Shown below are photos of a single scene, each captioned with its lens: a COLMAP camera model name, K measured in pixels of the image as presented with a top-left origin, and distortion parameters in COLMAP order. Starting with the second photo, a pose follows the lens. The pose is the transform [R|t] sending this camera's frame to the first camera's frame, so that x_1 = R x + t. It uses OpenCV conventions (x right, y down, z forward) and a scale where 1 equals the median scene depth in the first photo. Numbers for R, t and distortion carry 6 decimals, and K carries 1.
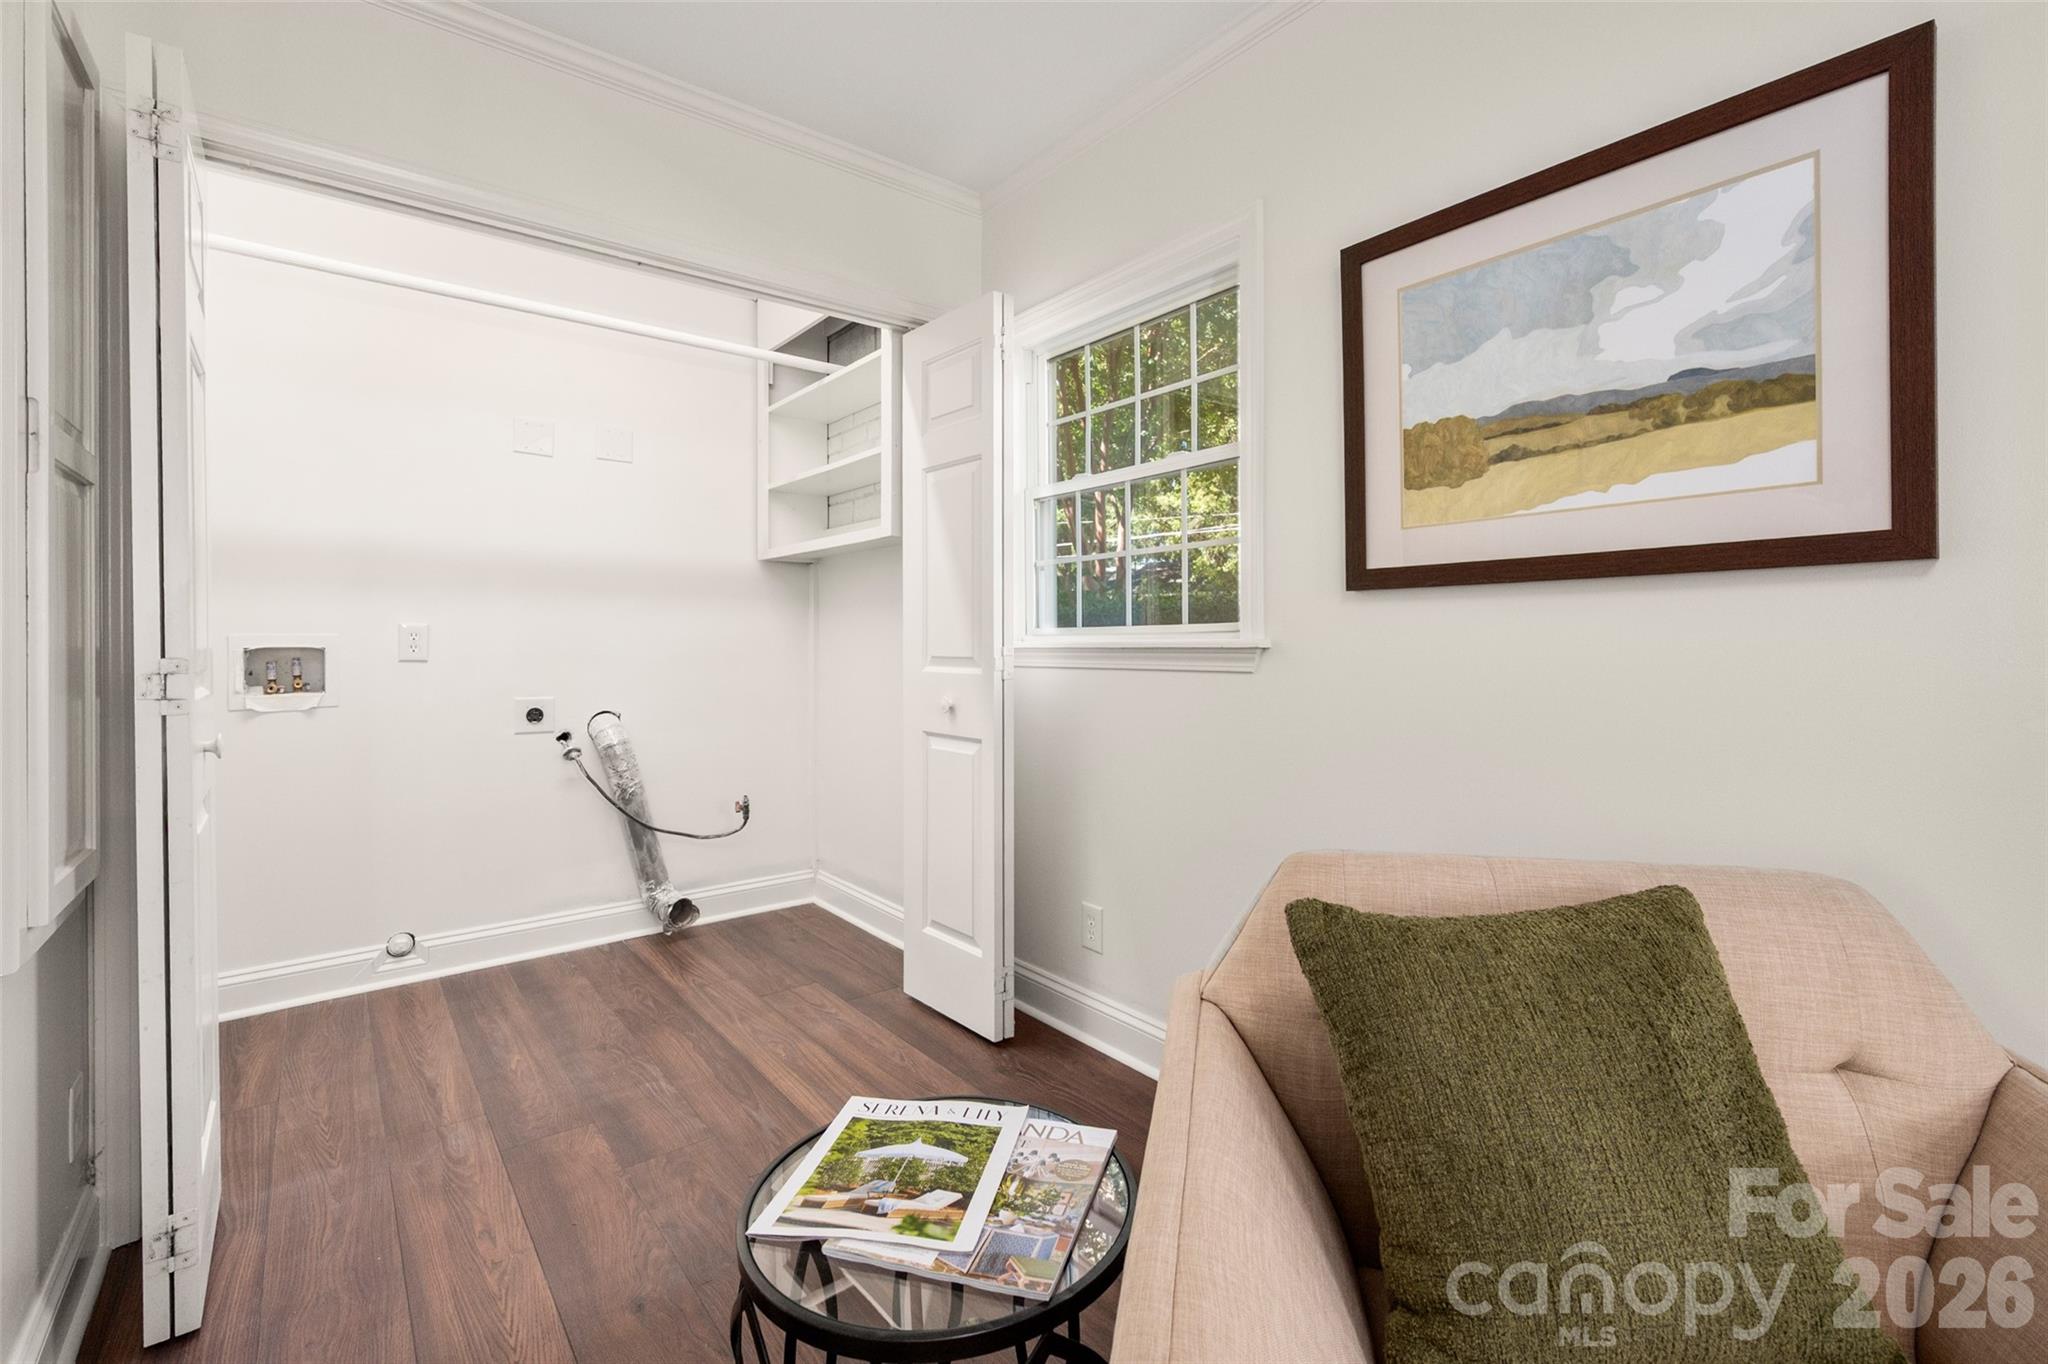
lens RADIAL K [[893.3, 0, 1006.9], [0, 893.3, 641.7], [0, 0, 1]] dist [-0.003883, -0.000195]
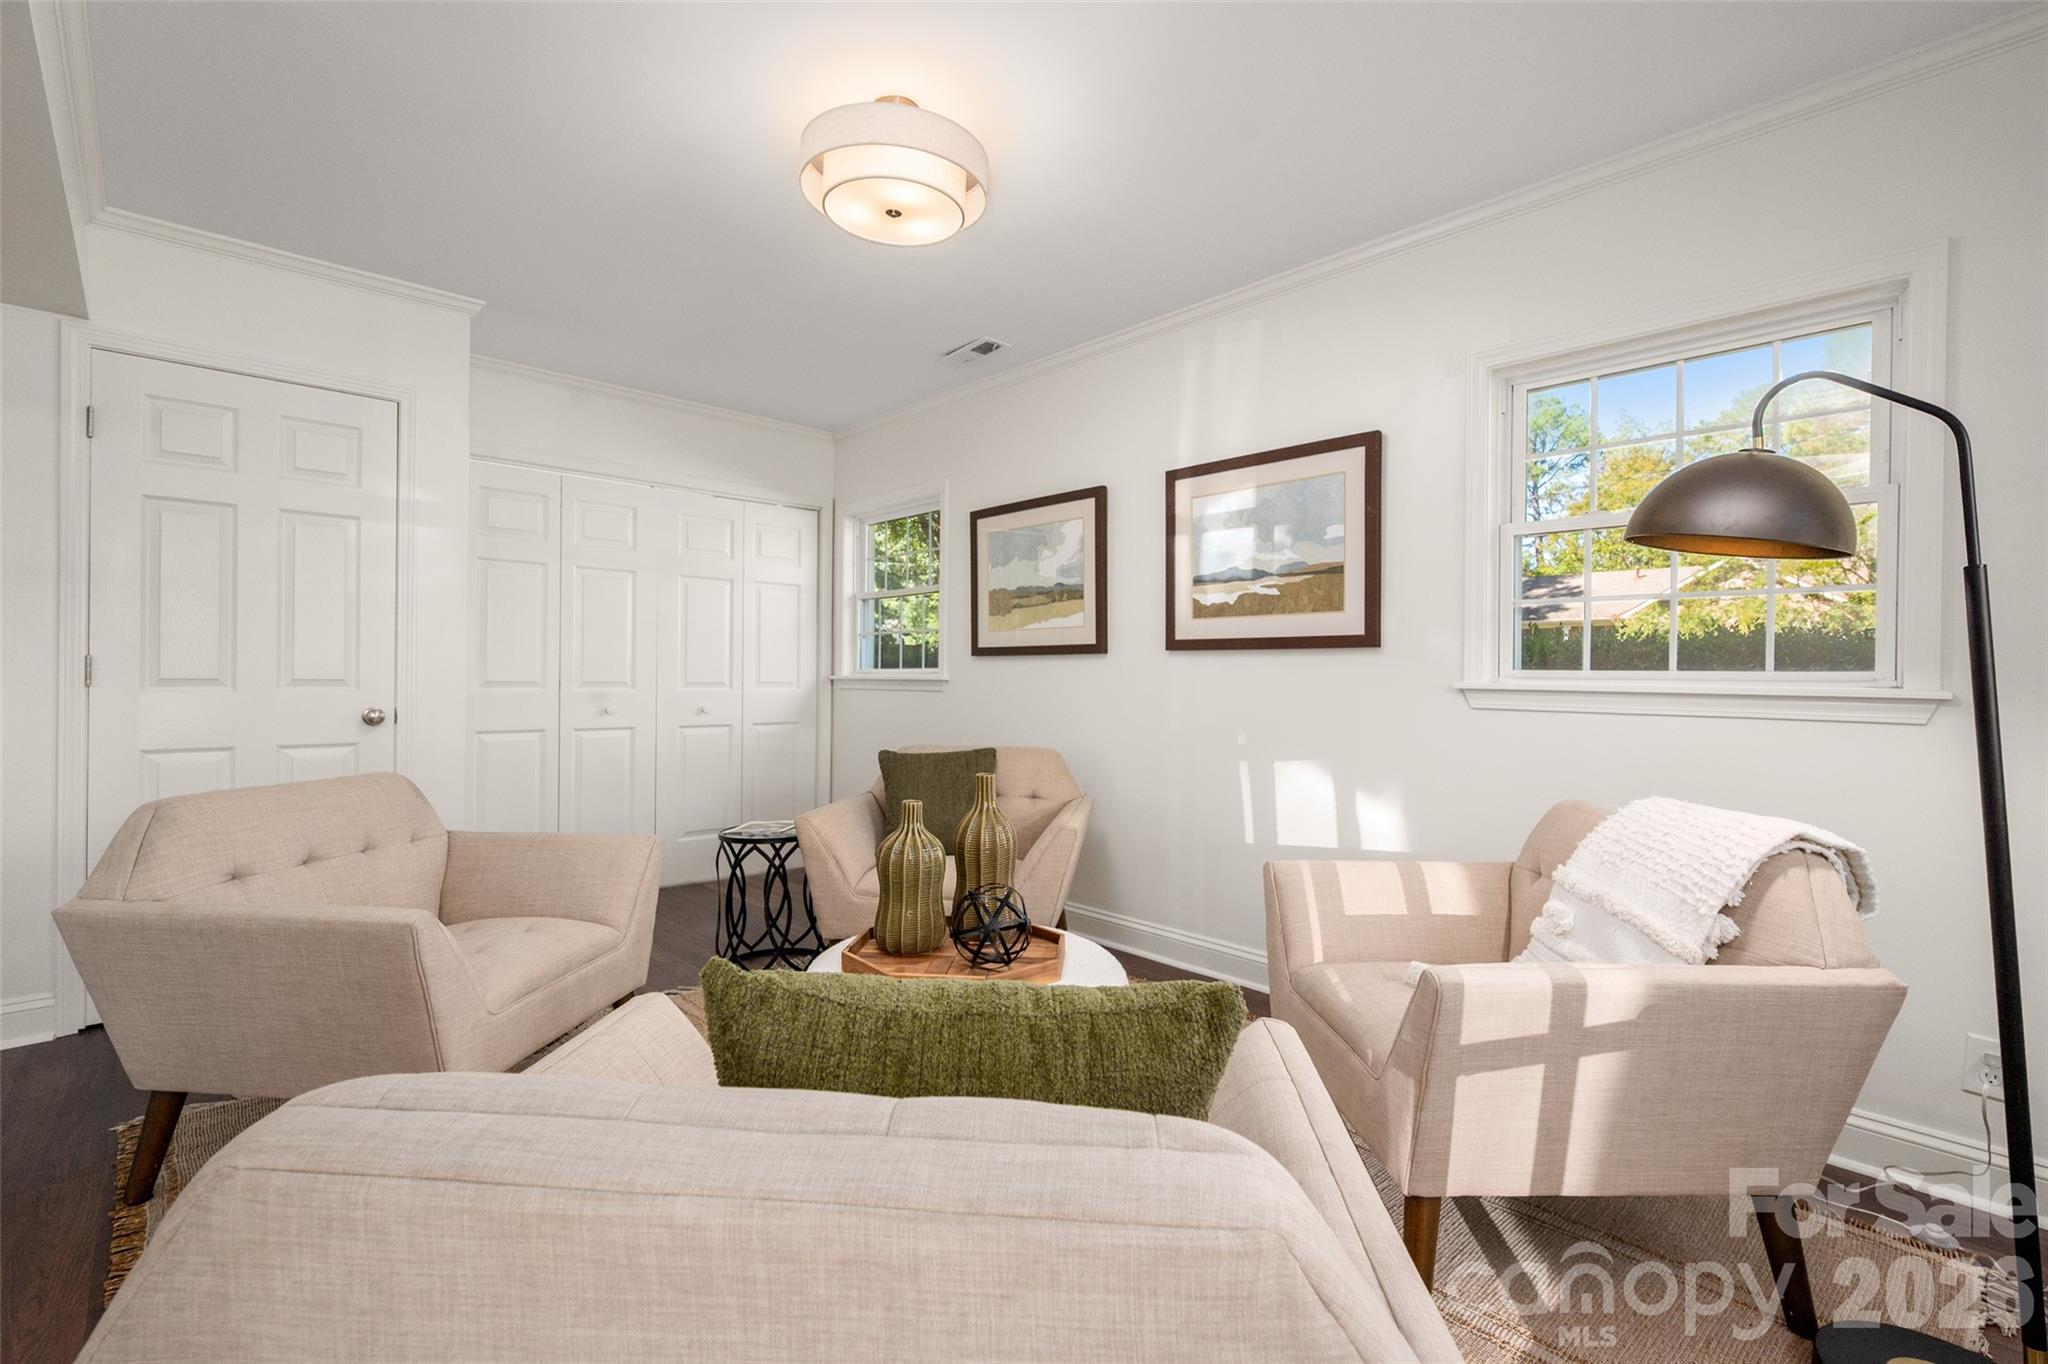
lens RADIAL K [[935.8, 0, 1026.6], [0, 935.8, 673.5], [0, 0, 1]] dist [-0.000561, 0.000104]
pose [[0.995976, 0.014775, 0.088396, 0.439913], [-0.014155, 0.999871, -0.007637, 0.006164], [-0.088497, 0.006355, 0.996056, -2.094651]]
